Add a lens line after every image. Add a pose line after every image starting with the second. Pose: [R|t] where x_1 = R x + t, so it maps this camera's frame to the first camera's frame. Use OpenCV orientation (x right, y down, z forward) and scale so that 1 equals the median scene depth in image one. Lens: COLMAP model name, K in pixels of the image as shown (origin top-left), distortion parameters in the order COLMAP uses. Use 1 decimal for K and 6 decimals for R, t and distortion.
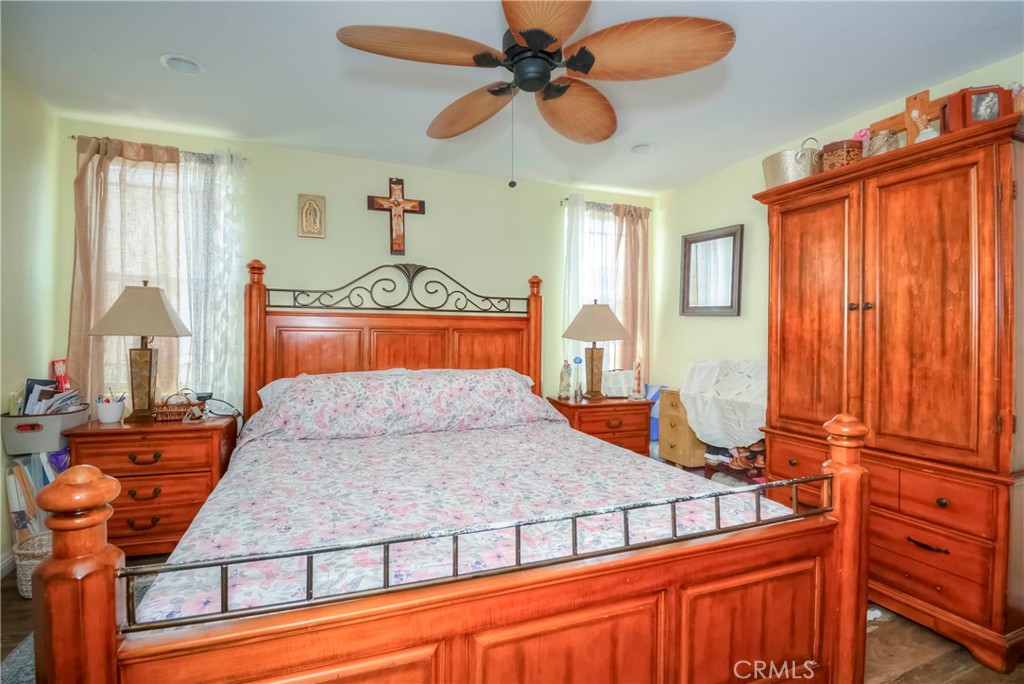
lens RADIAL K [[465.6, 0, 512.0], [0, 465.6, 342.0], [0, 0, 1]] dist [0.014772, -0.023142]
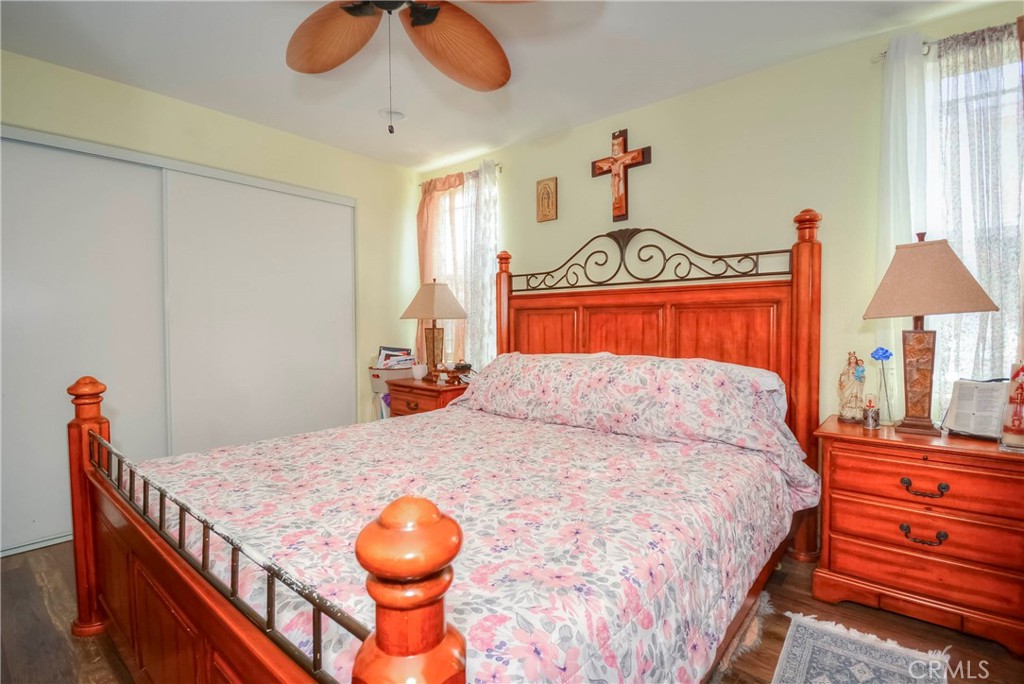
lens RADIAL K [[499.6, 0, 512.0], [0, 499.6, 342.0], [0, 0, 1]] dist [0.017288, -0.024741]
pose [[0.469344, 0.027080, -0.882600, 0.498295], [0.005089, 0.999430, 0.033371, 0.005254], [0.883001, -0.020154, 0.468938, 0.399289]]
